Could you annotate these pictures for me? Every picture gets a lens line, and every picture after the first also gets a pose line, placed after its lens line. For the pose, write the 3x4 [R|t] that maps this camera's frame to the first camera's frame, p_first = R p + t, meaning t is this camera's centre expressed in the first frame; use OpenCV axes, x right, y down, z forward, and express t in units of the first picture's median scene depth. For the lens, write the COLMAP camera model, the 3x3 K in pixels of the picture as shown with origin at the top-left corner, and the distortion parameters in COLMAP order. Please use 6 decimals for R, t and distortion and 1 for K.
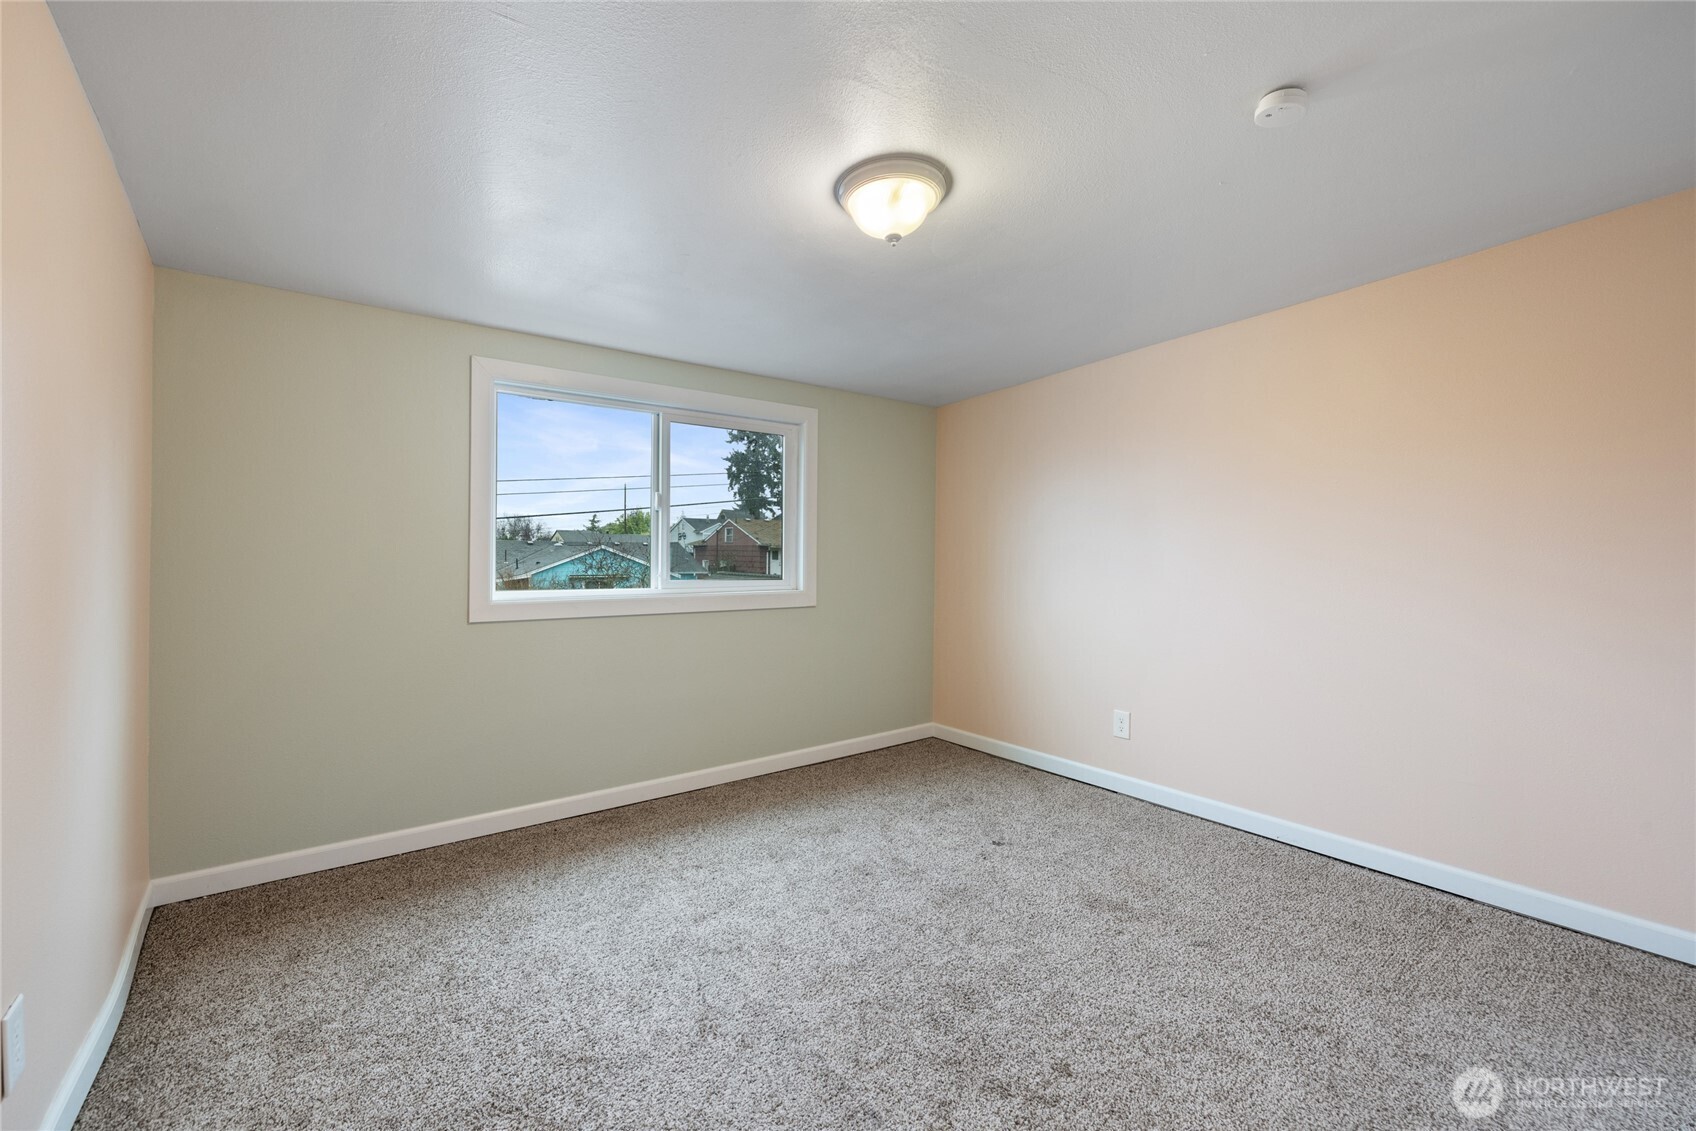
lens RADIAL K [[716.0, 0, 844.7], [0, 716.0, 558.0], [0, 0, 1]] dist [0.003248, 0.000535]
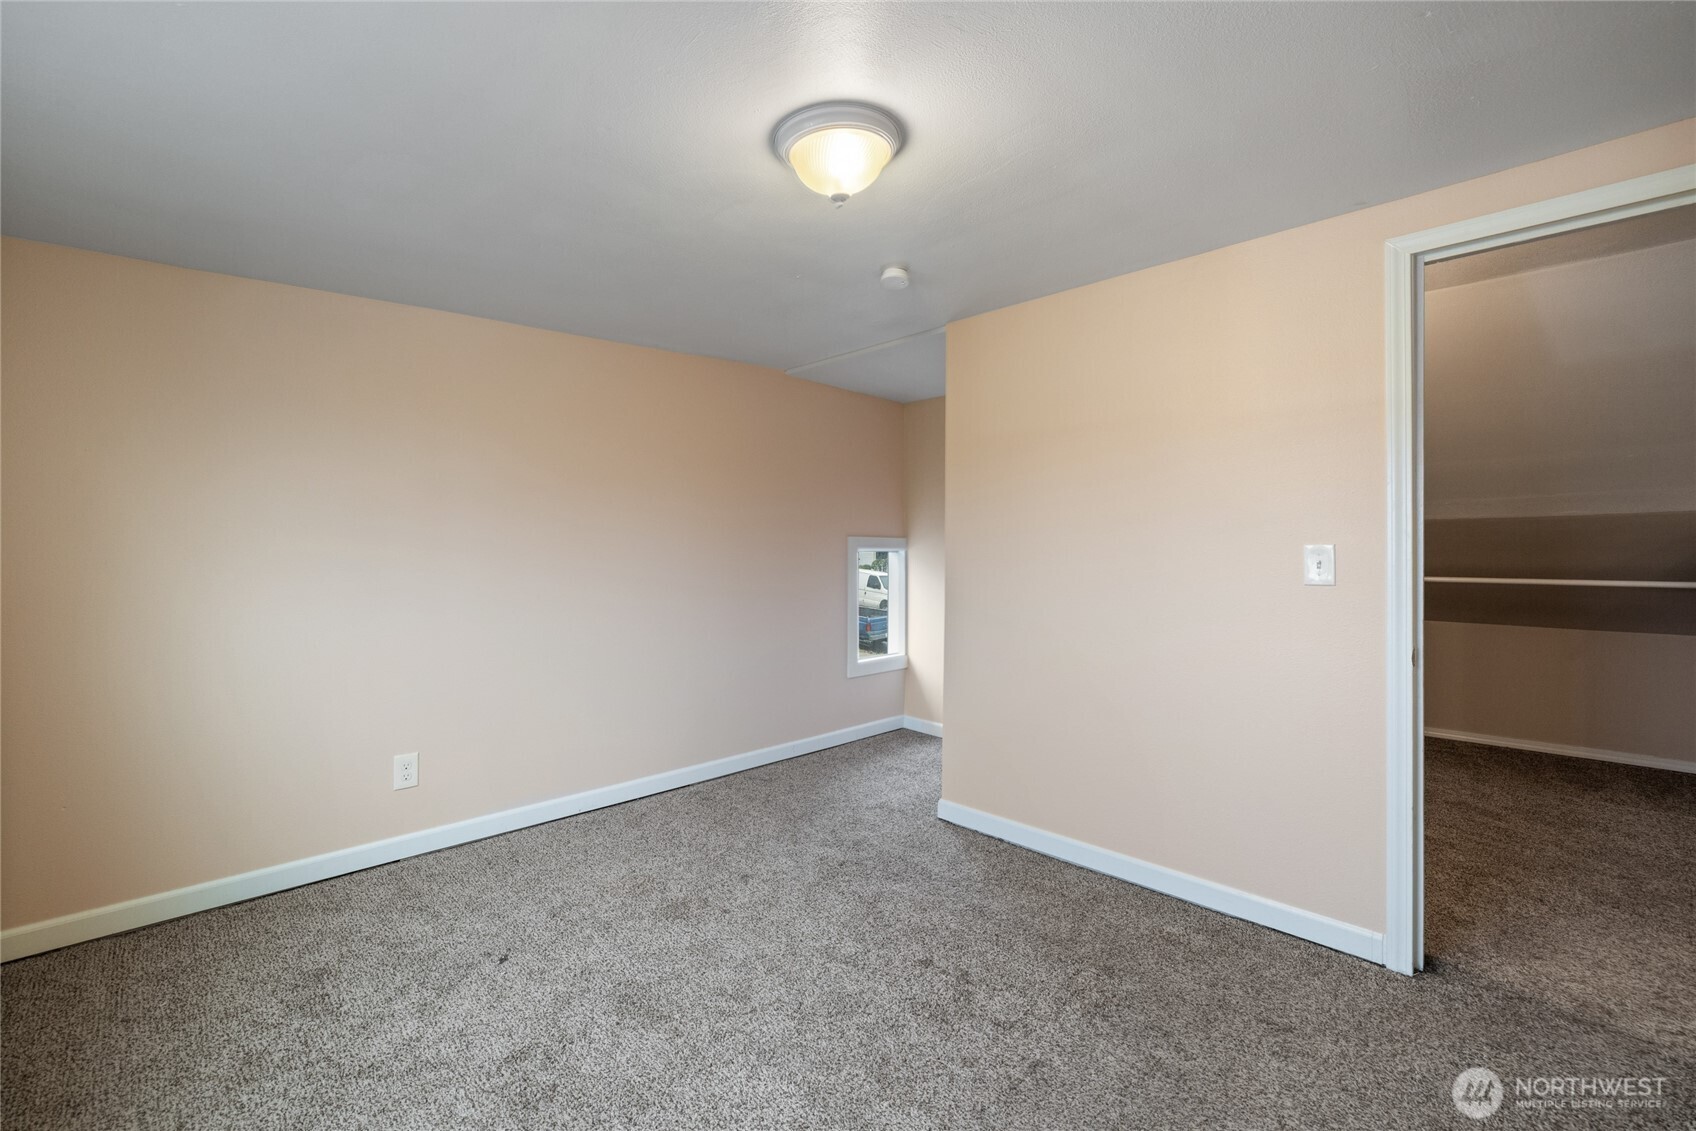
lens RADIAL K [[725.2, 0, 794.5], [0, 725.2, 548.1], [0, 0, 1]] dist [0.001773, 0.000379]
pose [[-0.114836, 0.002865, 0.993380, -0.579890], [0.002583, 0.999993, -0.002585, -0.014092], [-0.993381, 0.002269, -0.114843, 0.837521]]
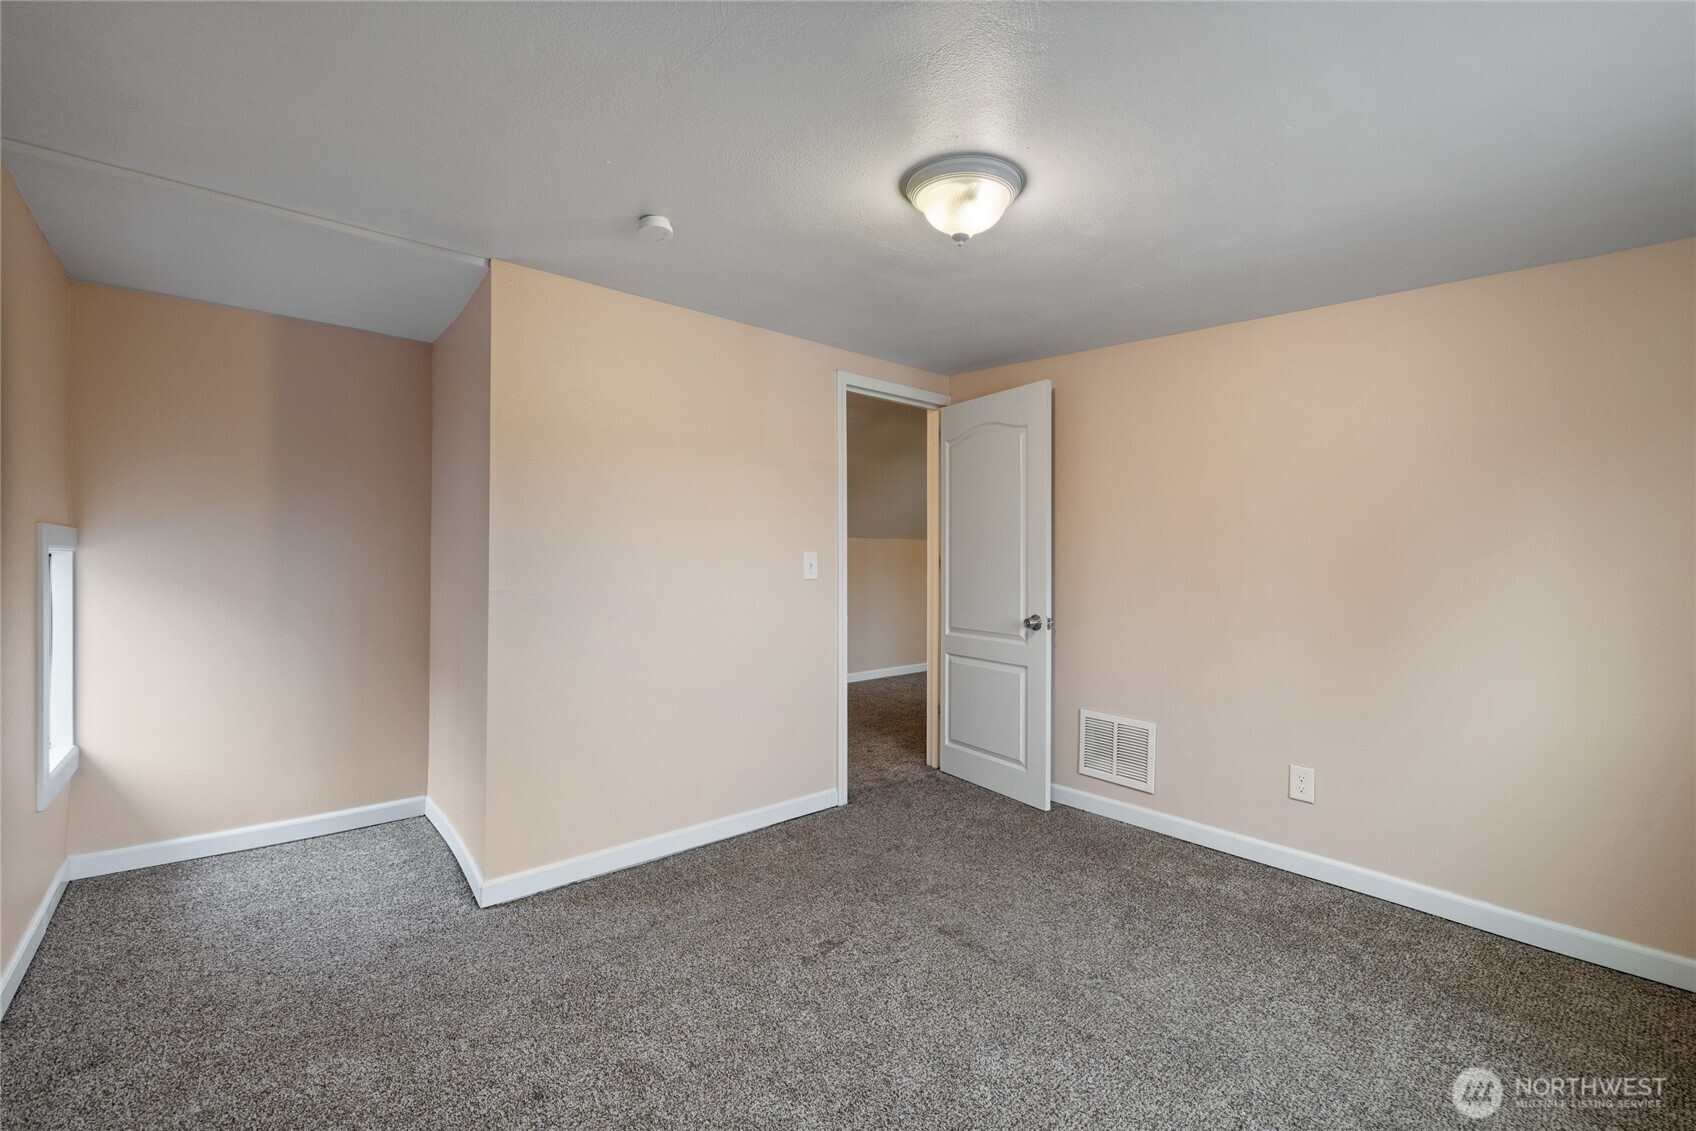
lens RADIAL K [[716.0, 0, 844.7], [0, 716.0, 558.0], [0, 0, 1]] dist [0.003248, 0.000535]
pose [[-0.996375, -0.006088, -0.084856, 0.217492], [-0.006103, 0.999981, -0.000080, -0.010385], [0.084855, 0.000438, -0.996393, 1.397252]]
